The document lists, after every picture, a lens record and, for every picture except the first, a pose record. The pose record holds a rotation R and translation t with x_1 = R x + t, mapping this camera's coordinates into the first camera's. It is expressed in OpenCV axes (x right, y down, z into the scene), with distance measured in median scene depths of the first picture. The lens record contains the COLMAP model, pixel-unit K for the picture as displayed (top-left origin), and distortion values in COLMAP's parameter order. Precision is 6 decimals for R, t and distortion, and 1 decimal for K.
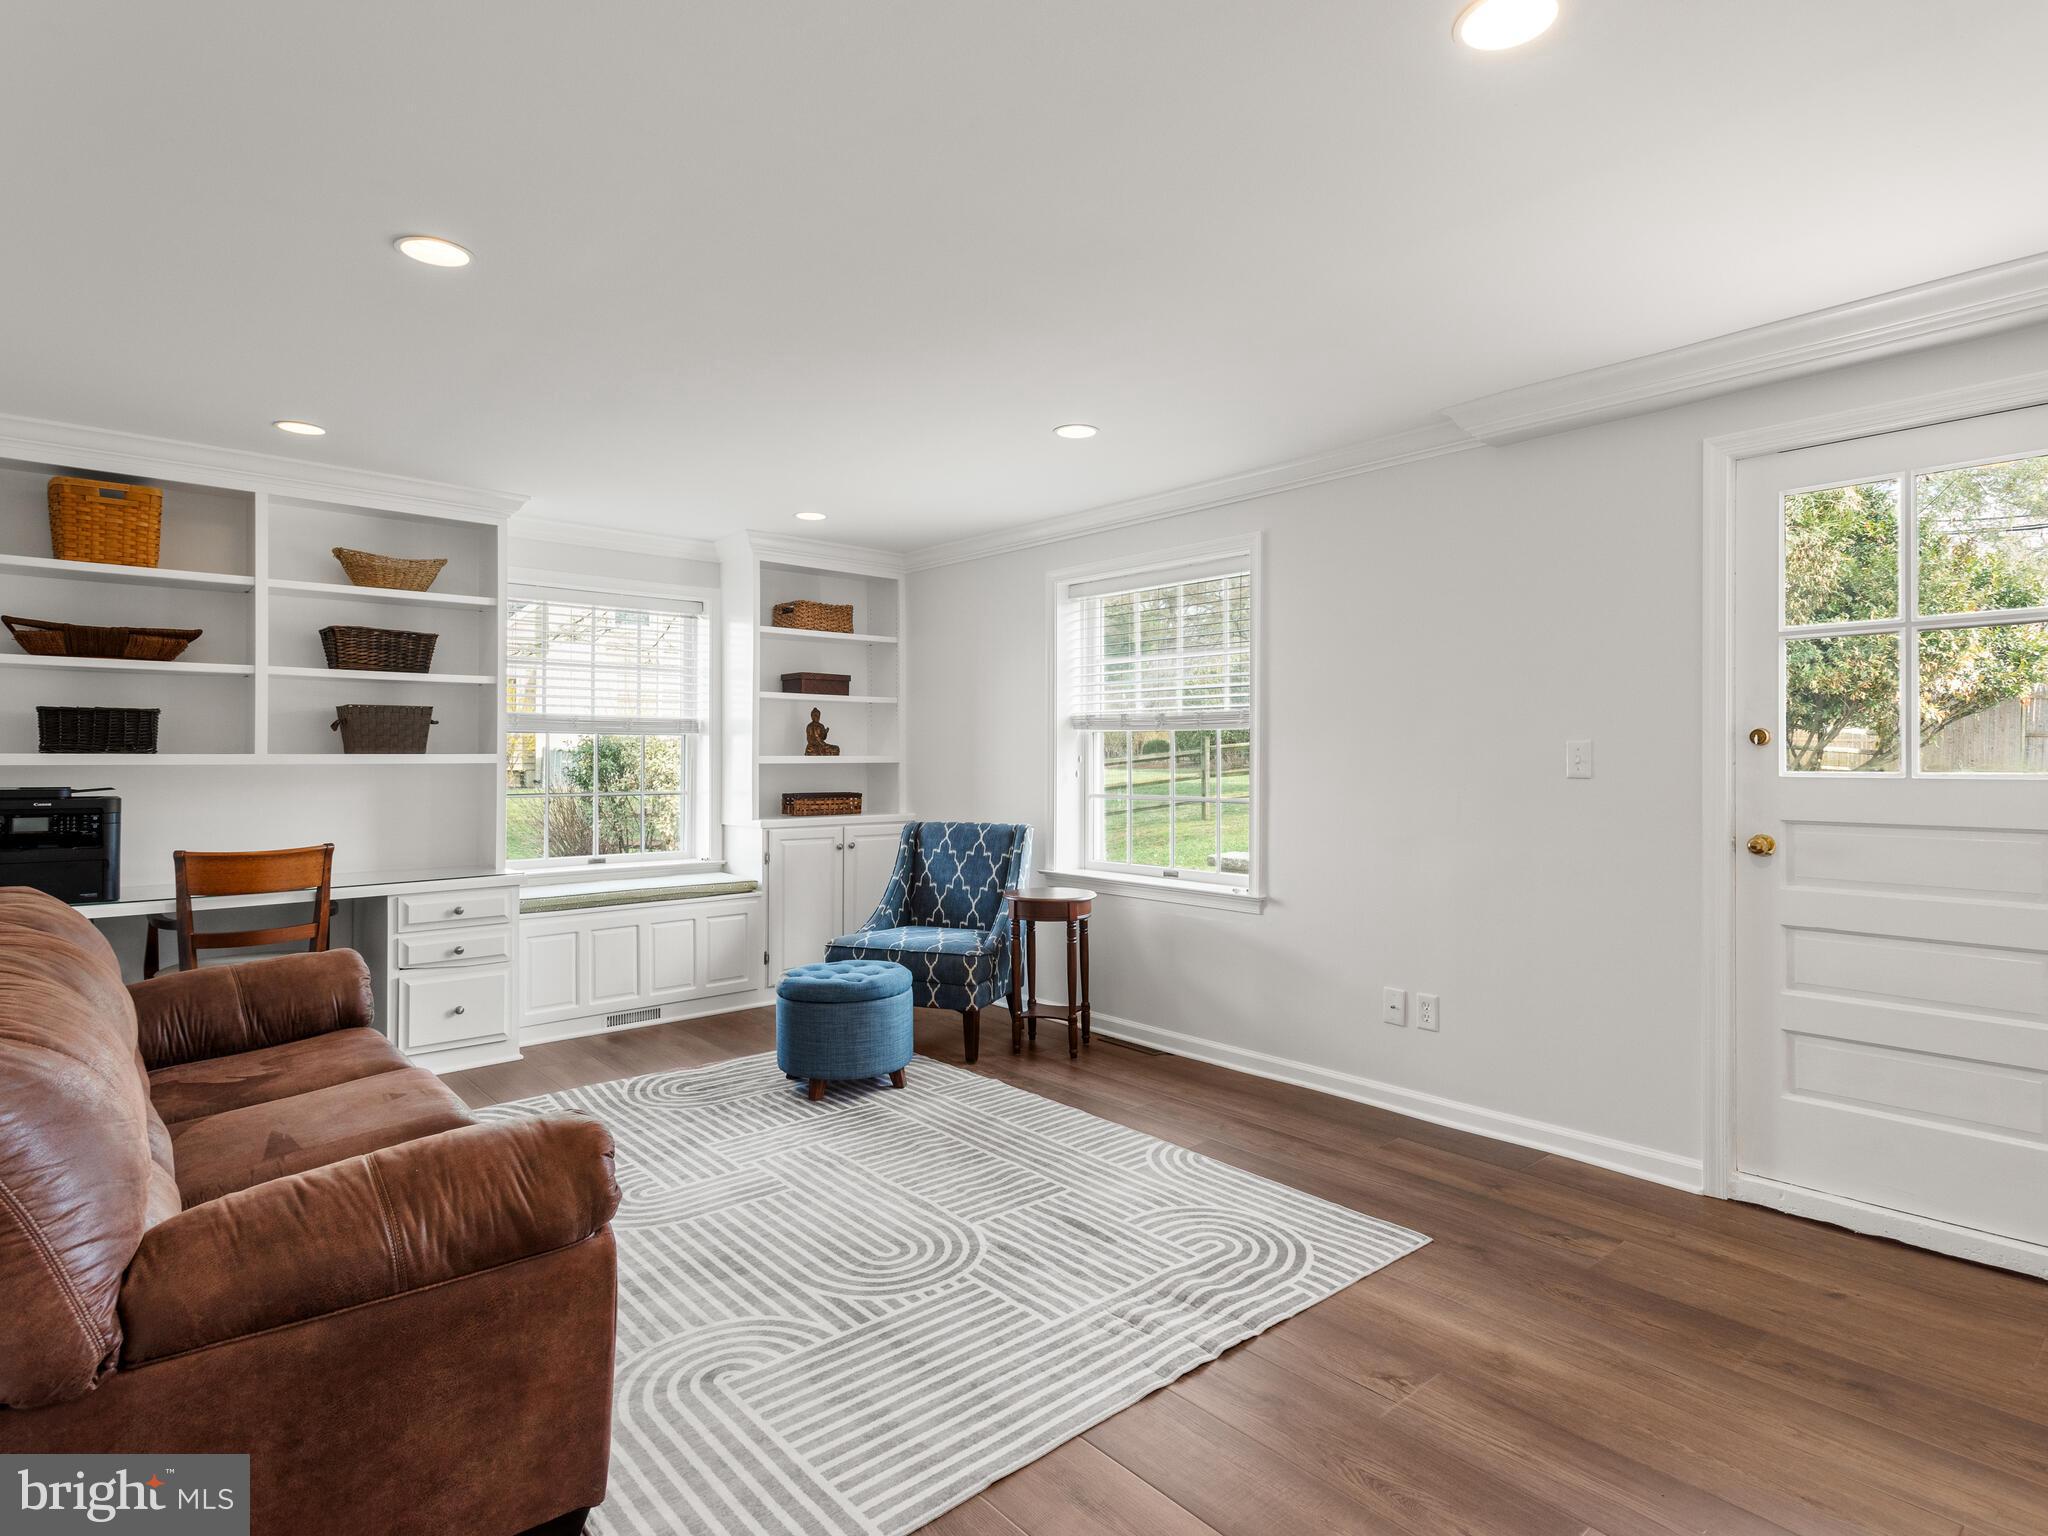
lens RADIAL K [[1098.6, 0, 1034.7], [0, 1098.6, 754.2], [0, 0, 1]] dist [0.023810, -0.006769]
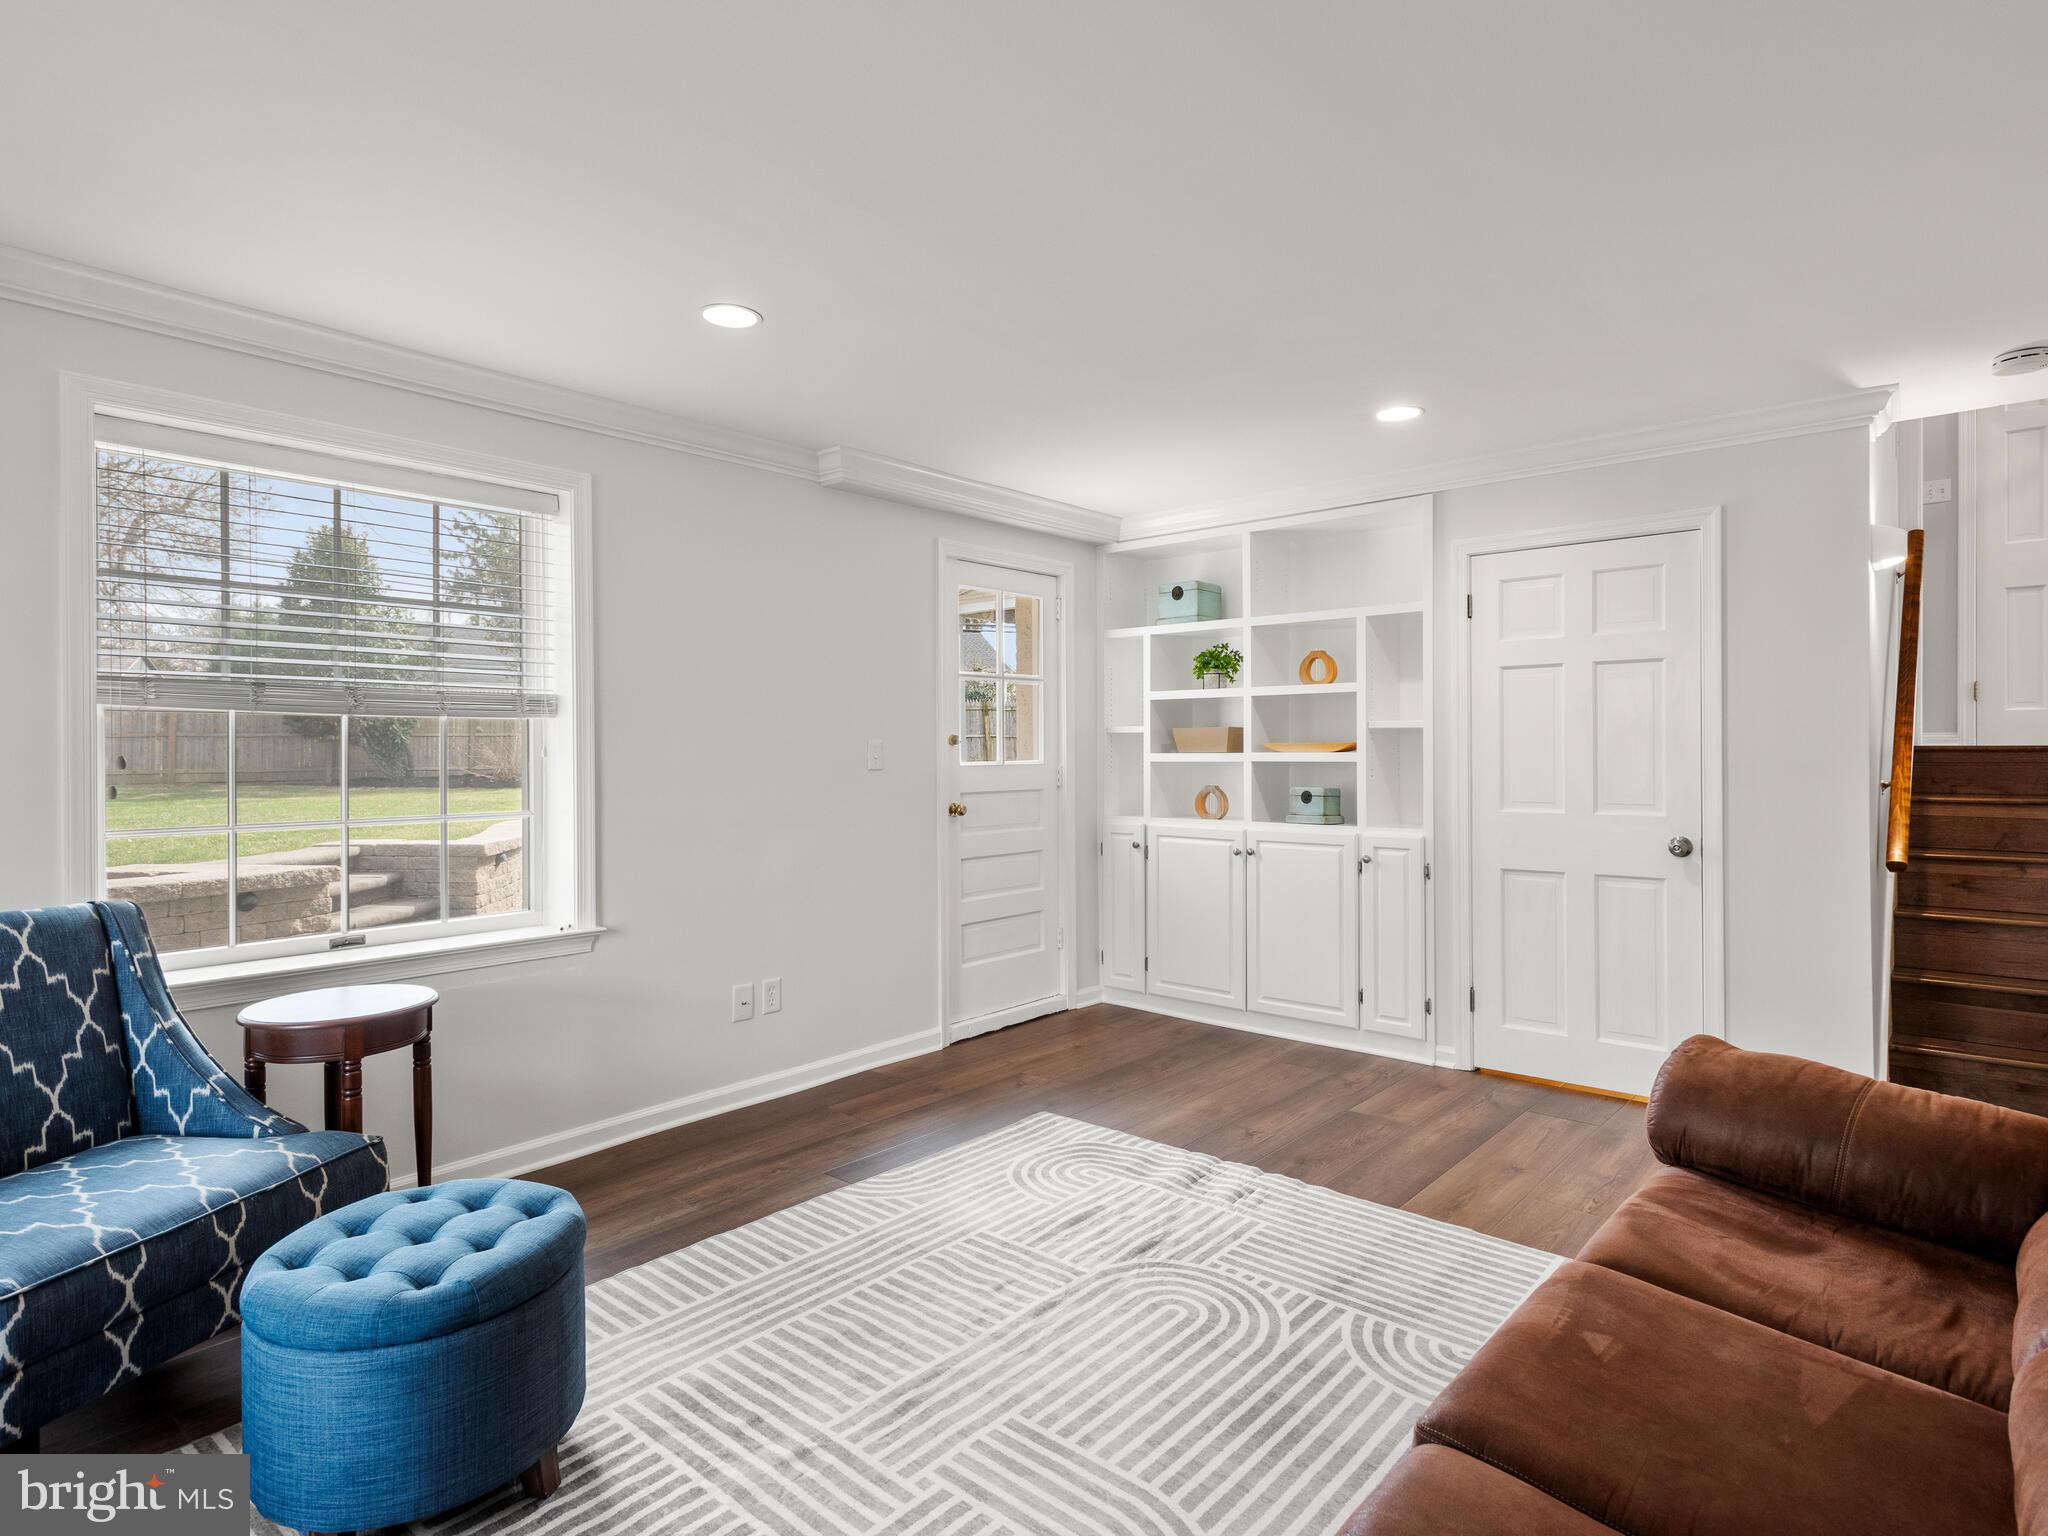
lens RADIAL K [[1098.6, 0, 1035.8], [0, 1098.6, 765.8], [0, 0, 1]] dist [0.023810, -0.006769]
pose [[-0.134358, -0.014016, 0.990834, -0.954716], [0.002113, 0.999894, 0.014431, -0.002207], [-0.990931, 0.004033, -0.134314, 1.180335]]
